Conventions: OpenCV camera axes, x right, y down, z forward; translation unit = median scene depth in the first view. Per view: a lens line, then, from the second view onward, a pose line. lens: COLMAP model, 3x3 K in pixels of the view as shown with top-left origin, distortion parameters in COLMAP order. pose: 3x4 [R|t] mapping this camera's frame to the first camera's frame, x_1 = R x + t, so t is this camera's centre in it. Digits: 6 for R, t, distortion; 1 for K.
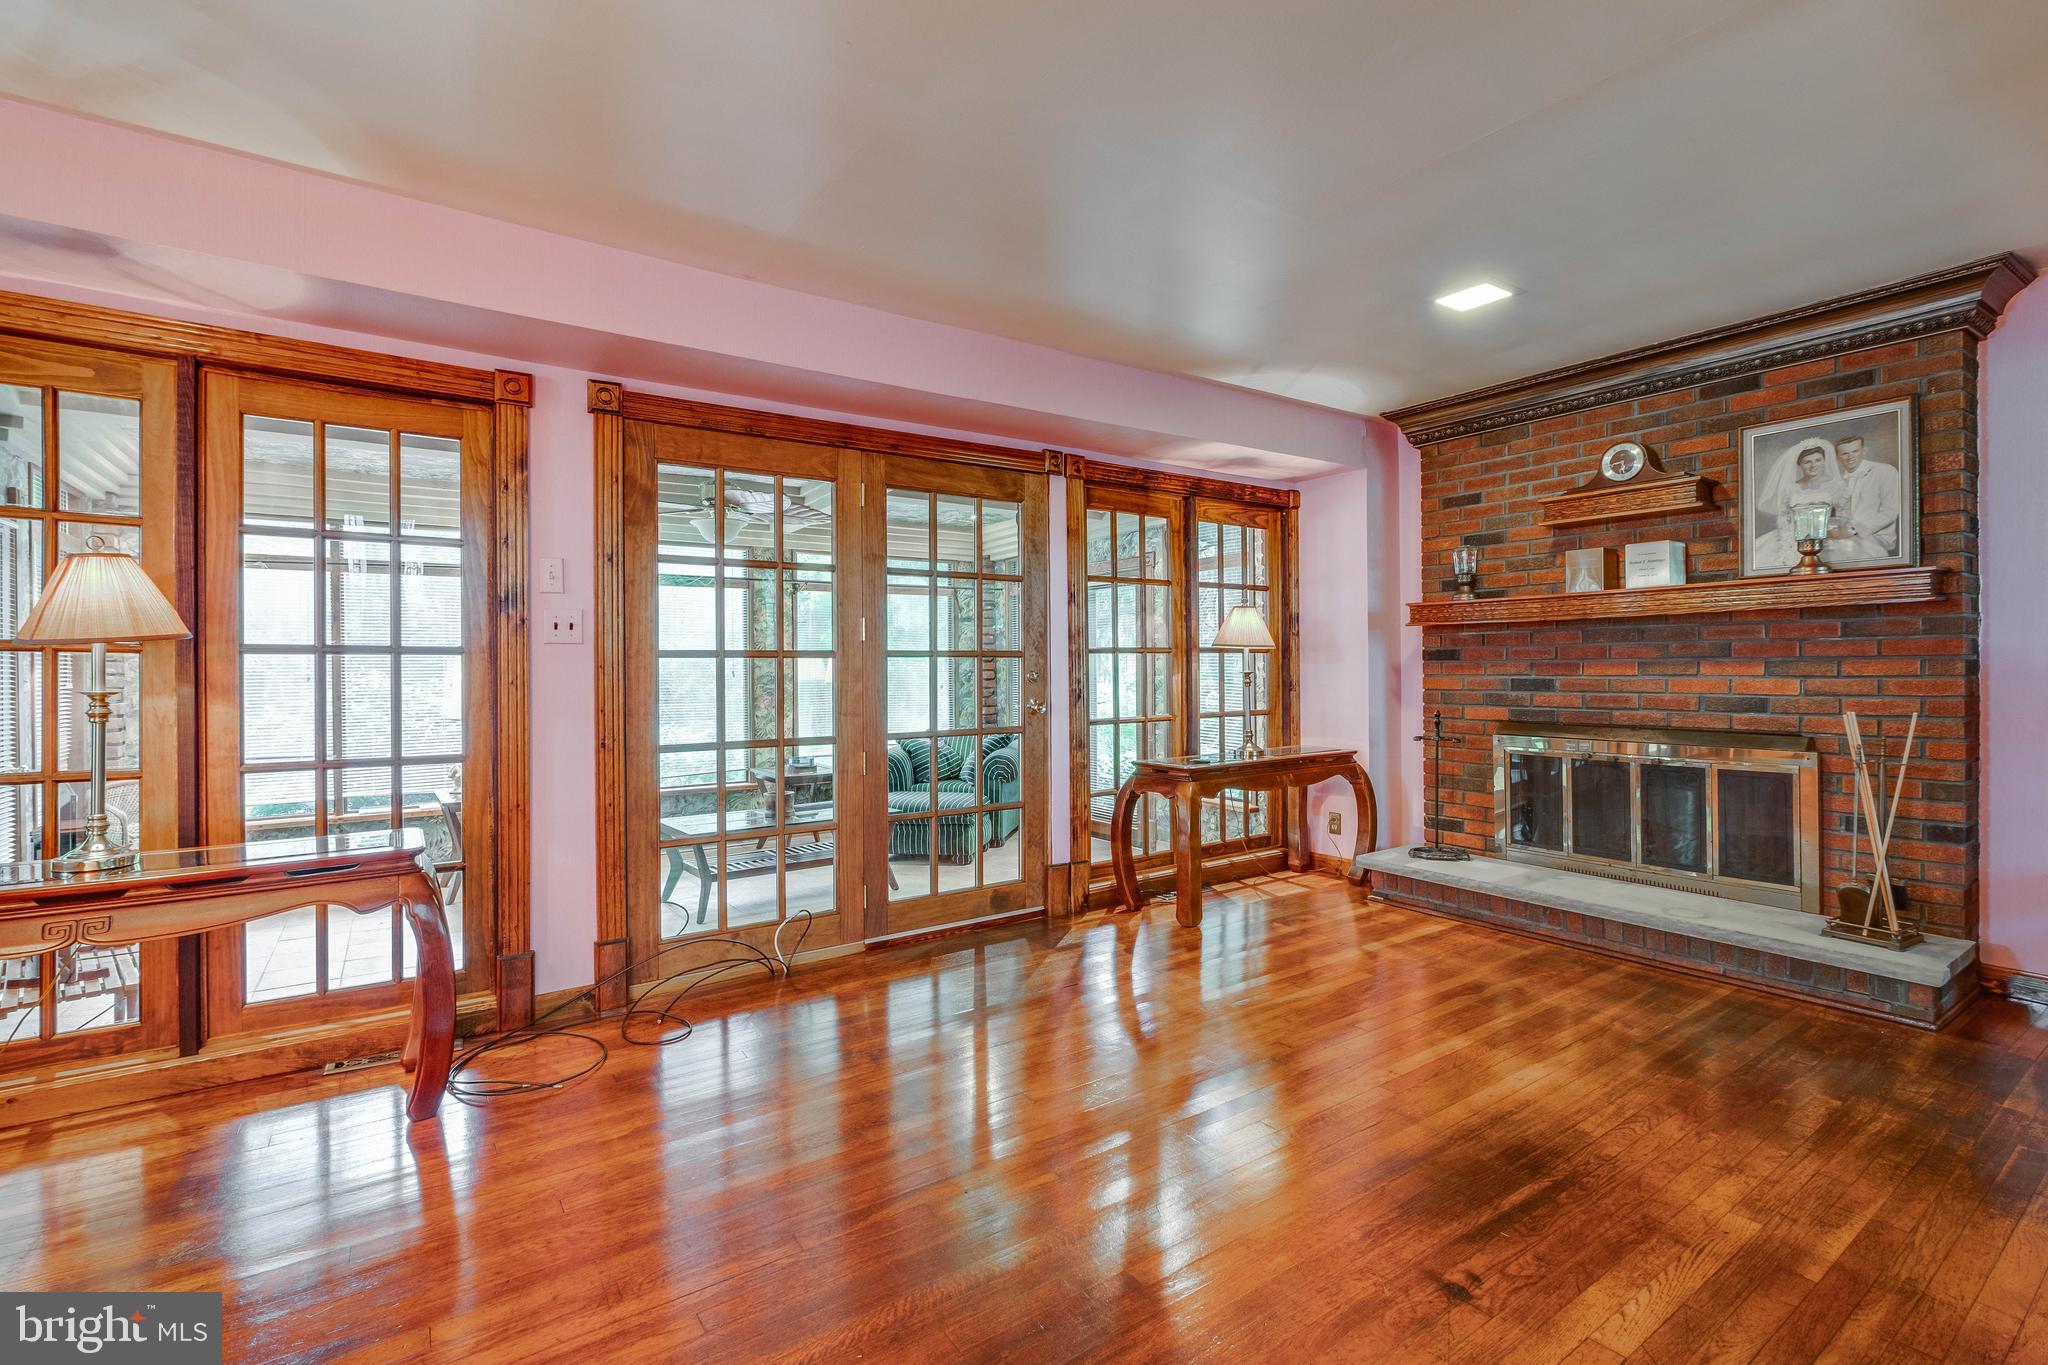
lens RADIAL K [[905.3, 0, 1002.1], [0, 905.3, 671.8], [0, 0, 1]] dist [-0.002838, -0.000449]
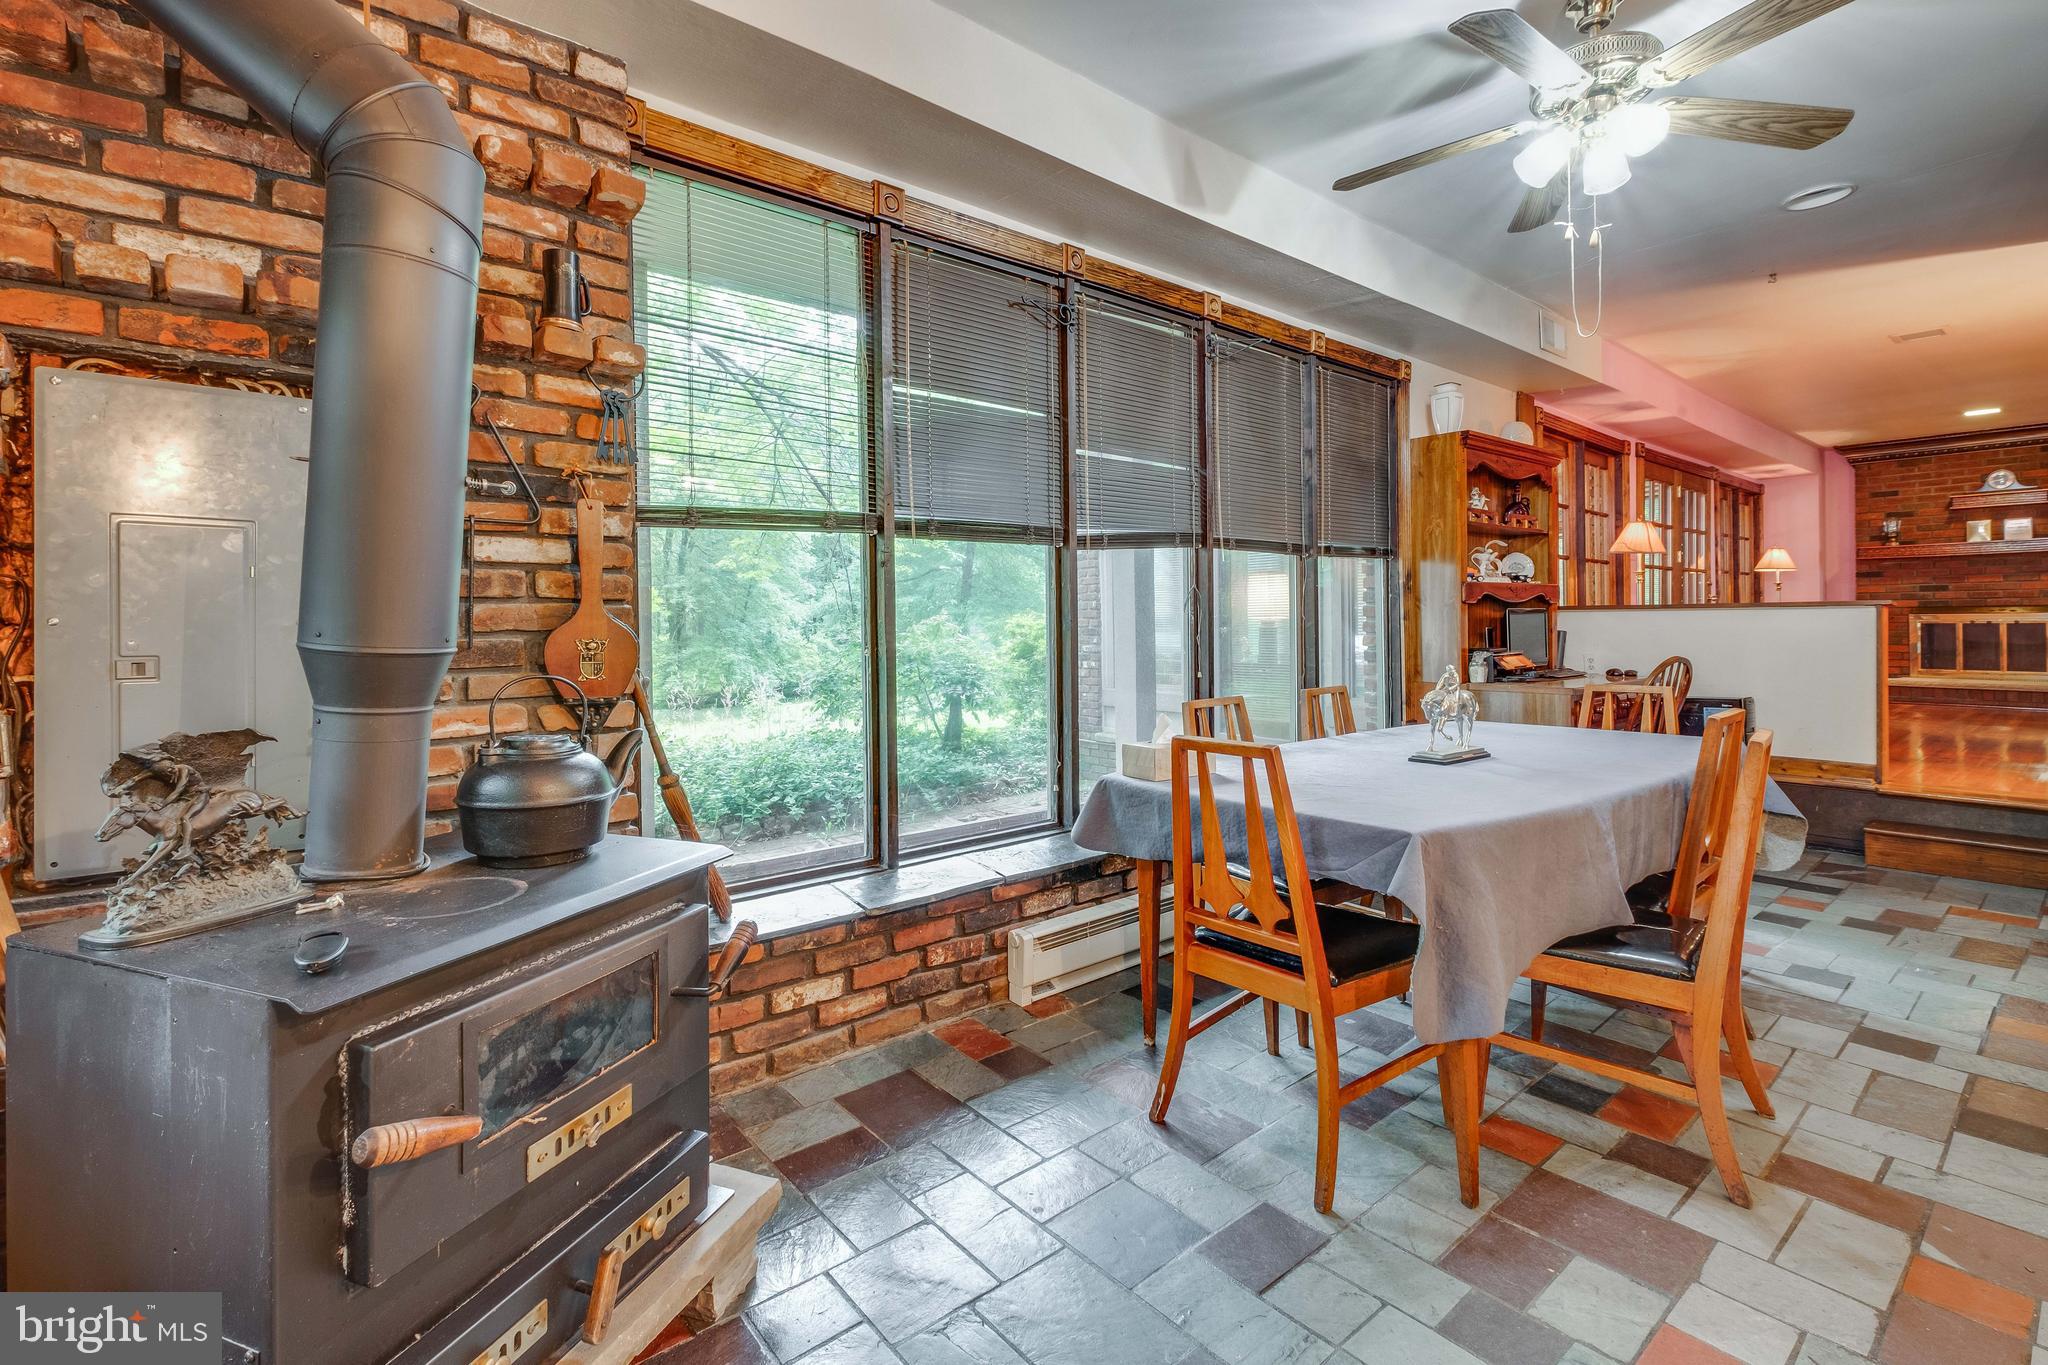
lens RADIAL K [[905.3, 0, 1008.6], [0, 905.3, 621.8], [0, 0, 1]] dist [-0.002838, -0.000449]
pose [[0.995953, -0.005241, 0.089717, -1.852928], [0.005402, 0.999984, -0.001545, 0.091797], [-0.089708, 0.002023, 0.995966, -0.906726]]
